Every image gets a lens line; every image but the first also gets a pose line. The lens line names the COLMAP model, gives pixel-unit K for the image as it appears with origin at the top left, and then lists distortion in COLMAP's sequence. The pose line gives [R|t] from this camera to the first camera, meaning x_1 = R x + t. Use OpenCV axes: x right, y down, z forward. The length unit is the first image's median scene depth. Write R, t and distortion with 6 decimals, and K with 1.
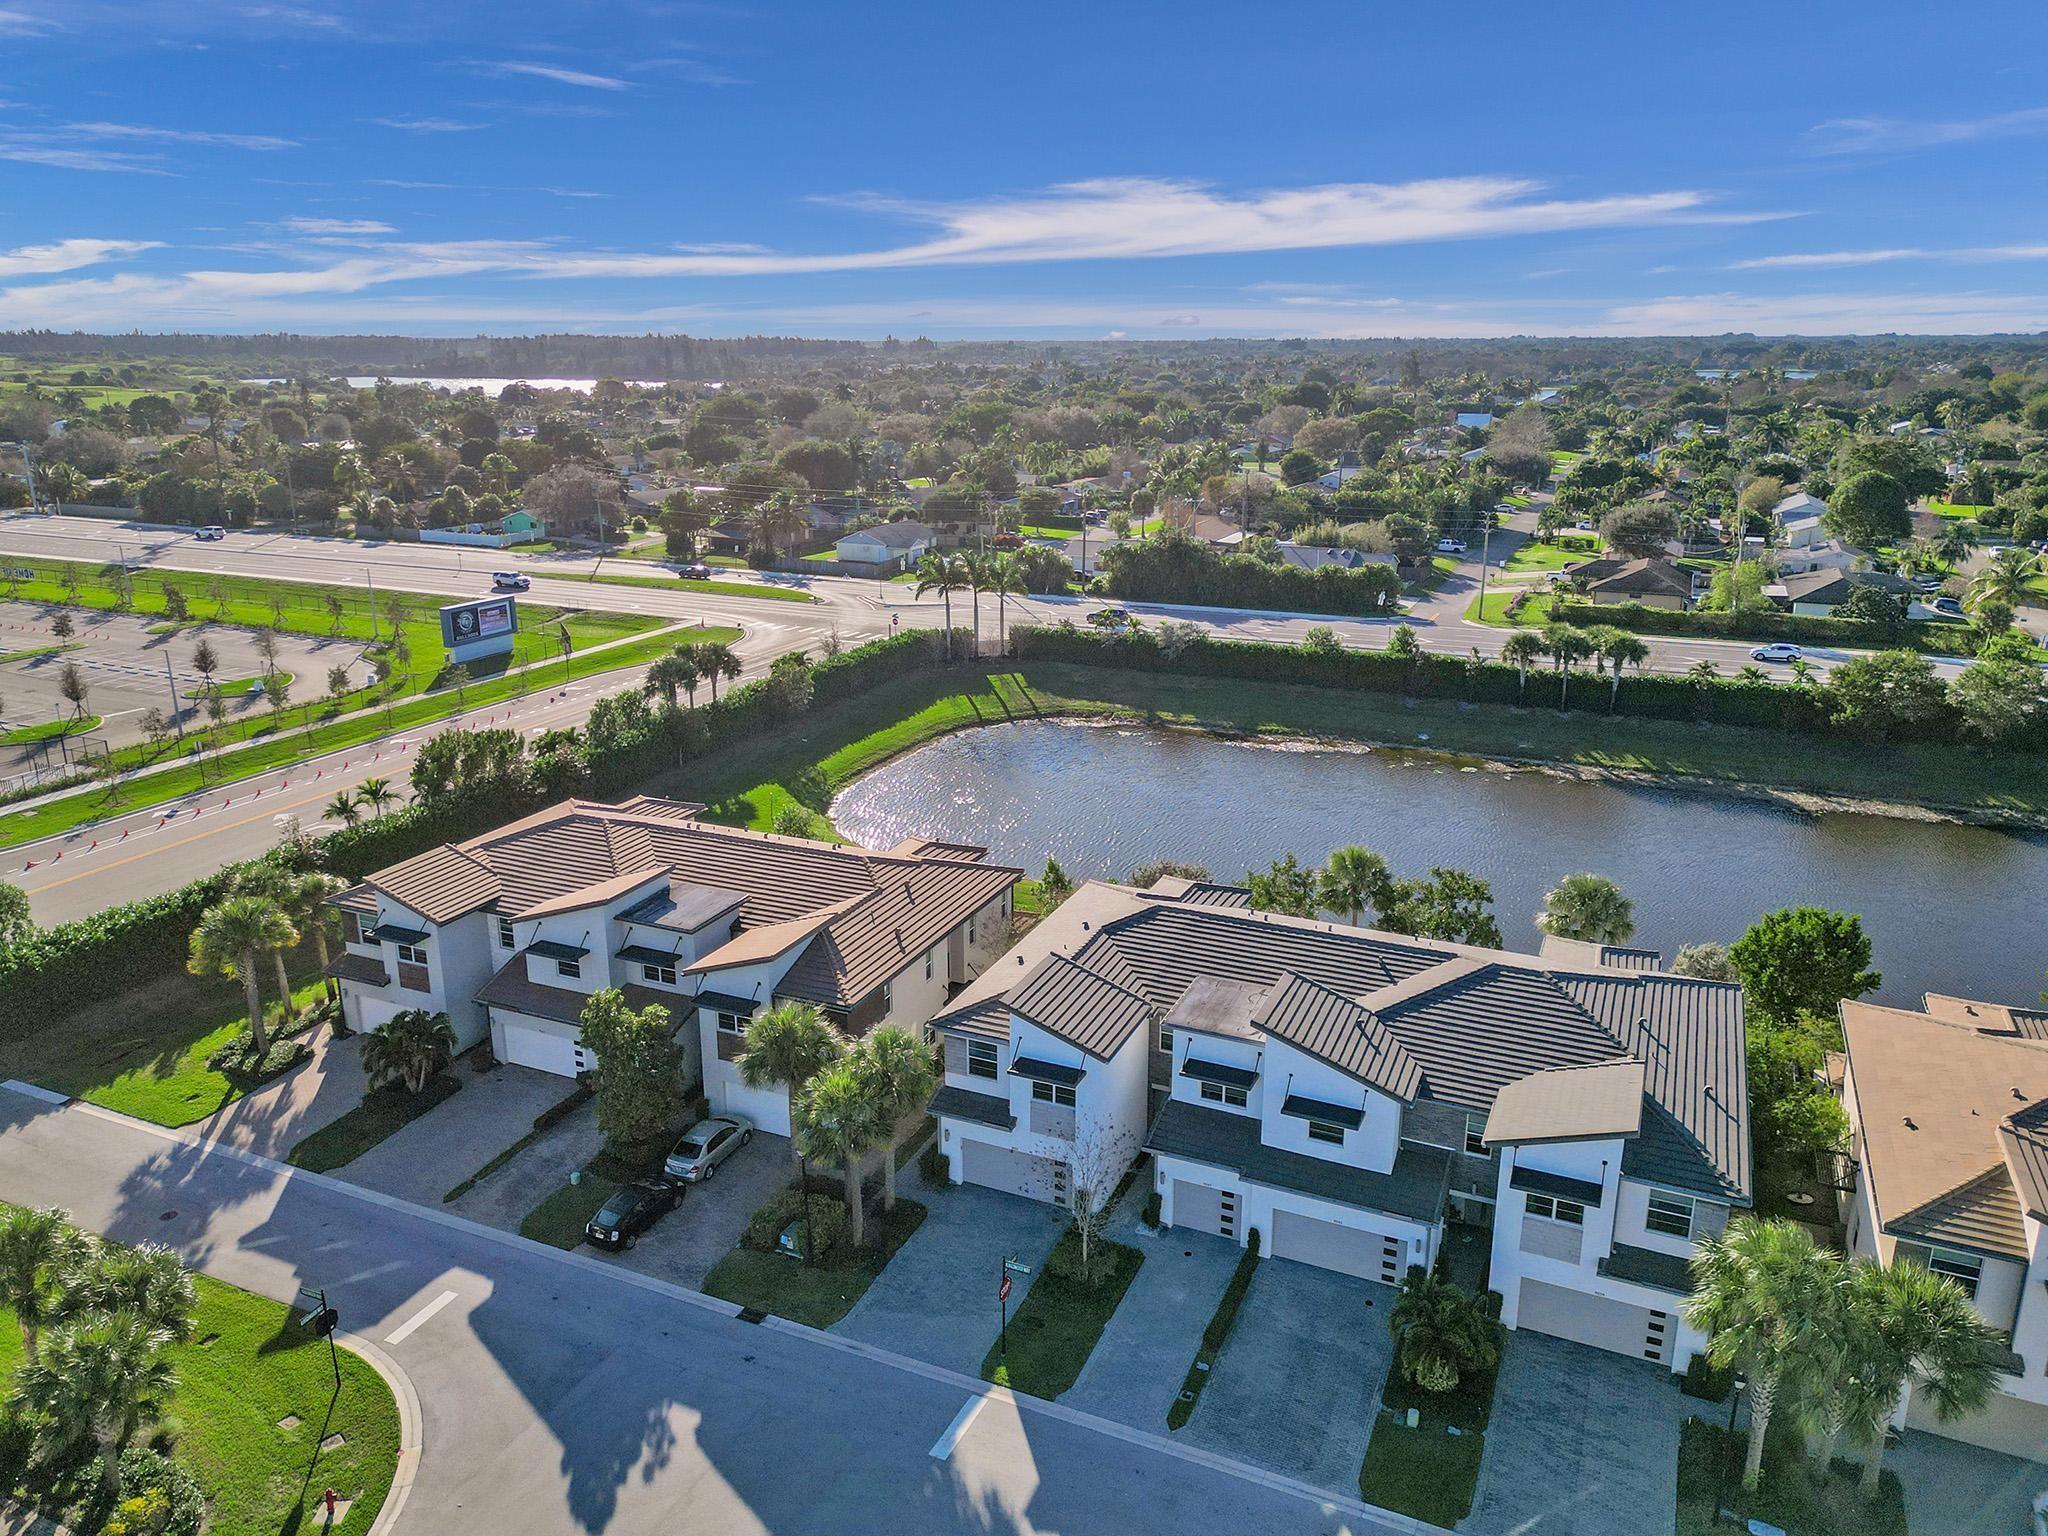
lens RADIAL K [[1441.6, 0, 1020.9], [0, 1441.6, 795.1], [0, 0, 1]] dist [0.092428, -0.096977]
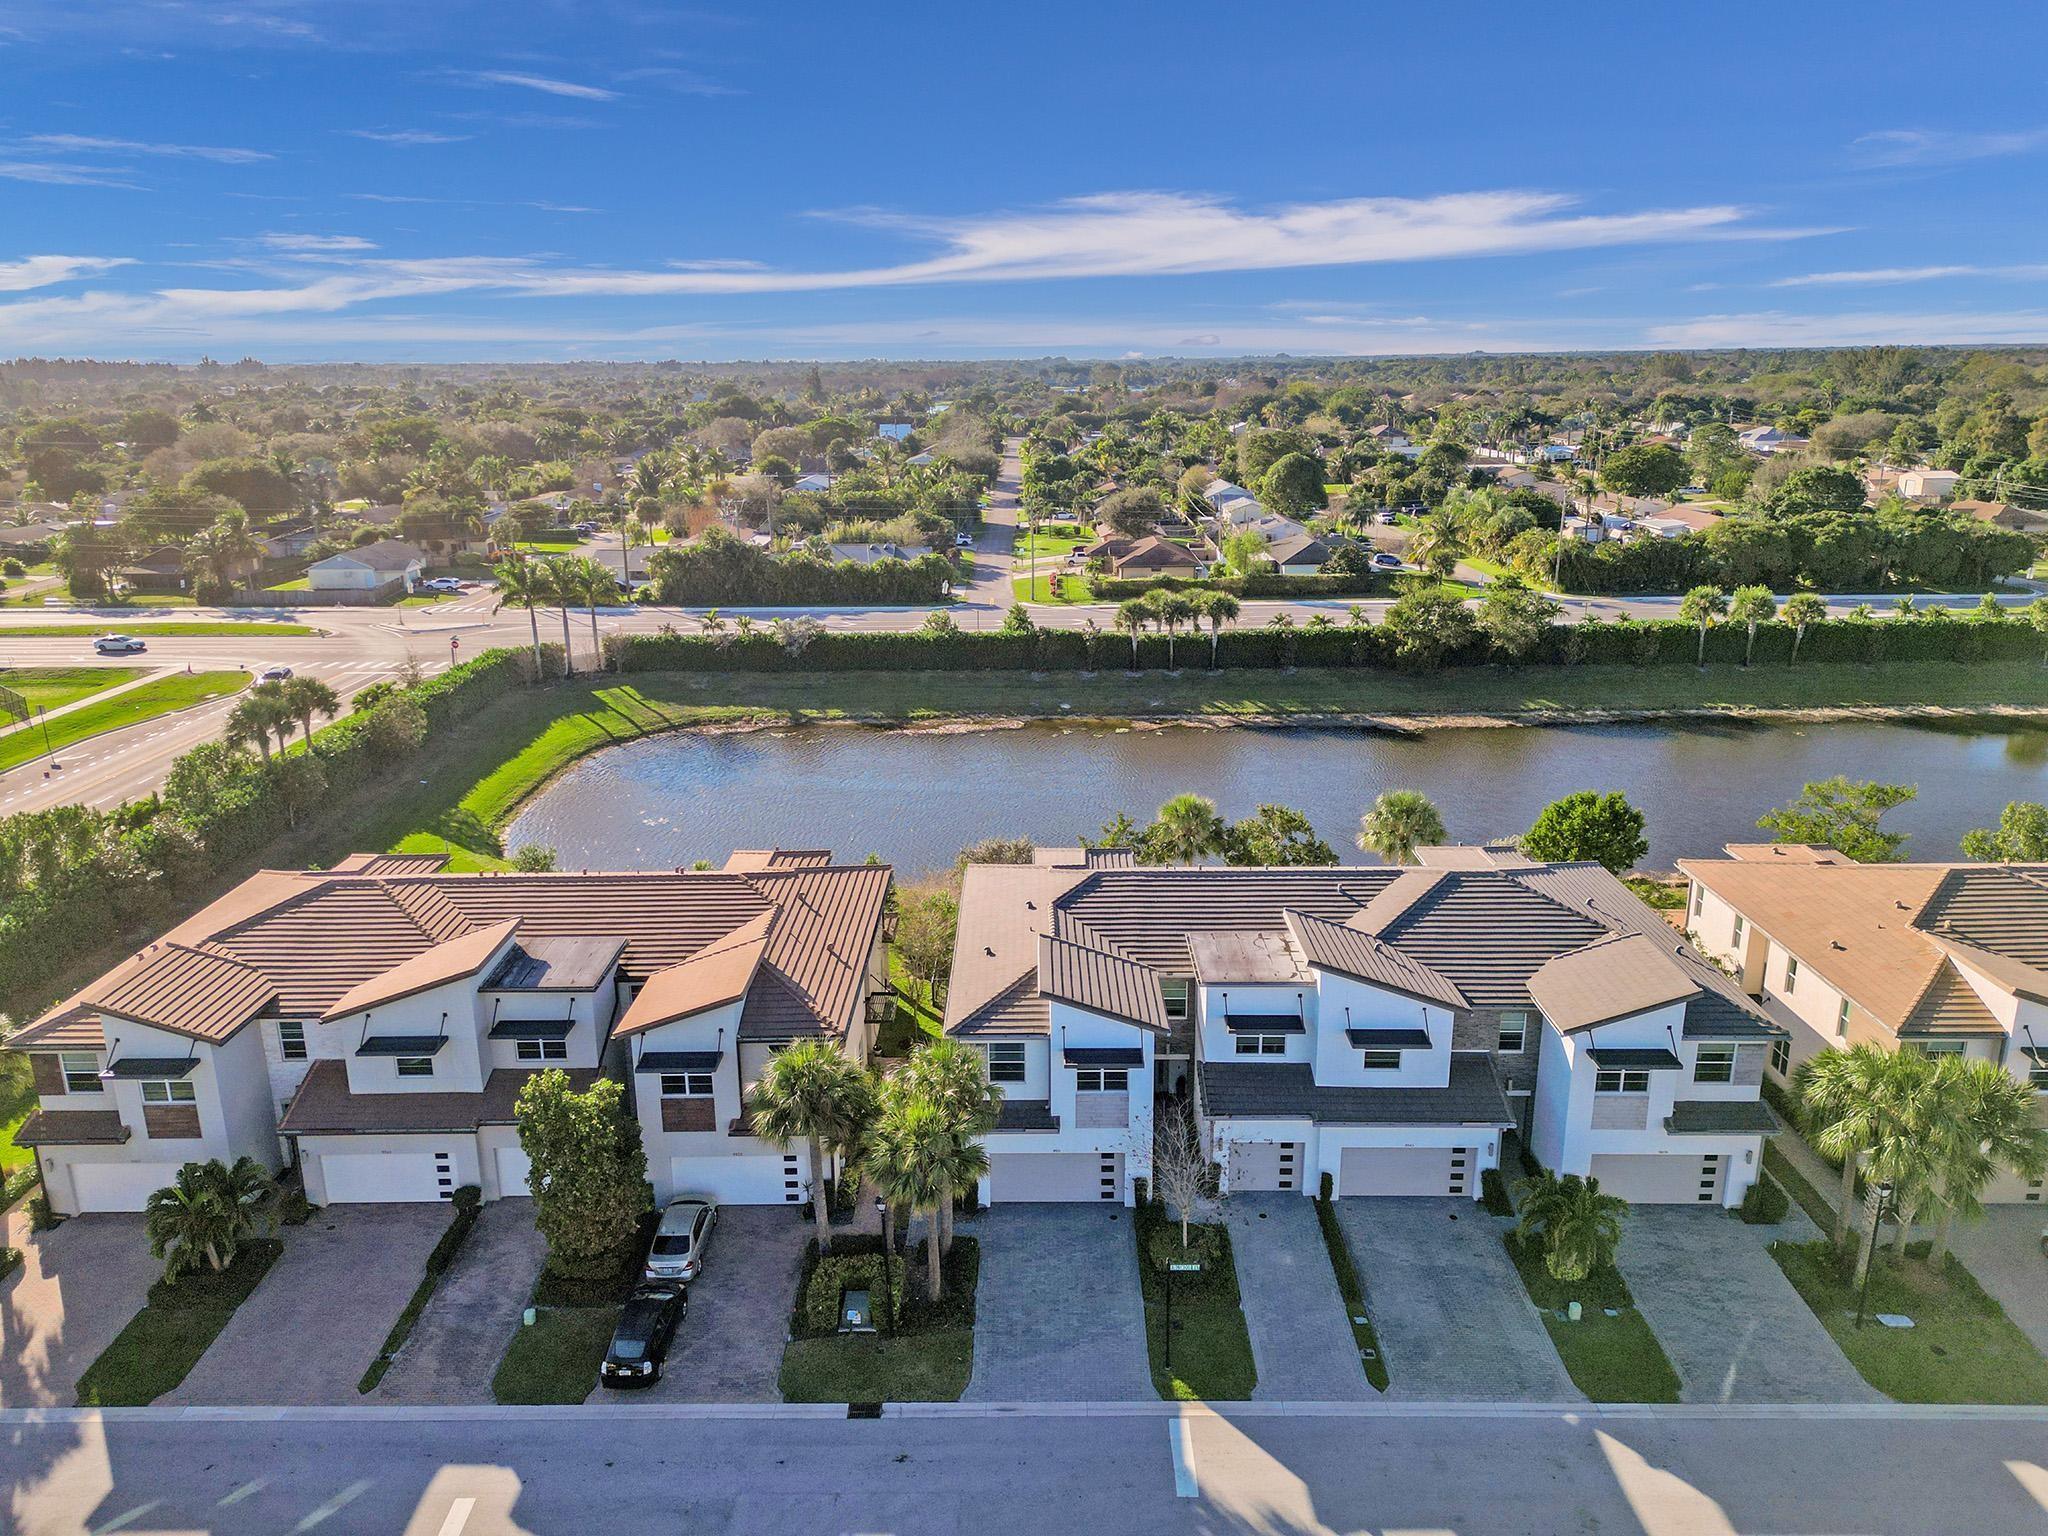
lens RADIAL K [[1422.2, 0, 1021.0], [0, 1422.2, 778.5], [0, 0, 1]] dist [0.086898, -0.086545]
pose [[0.914615, -0.122691, 0.385260, -0.289028], [0.130856, 0.991388, 0.005067, 0.003760], [-0.382564, 0.045779, 0.922794, 0.142700]]
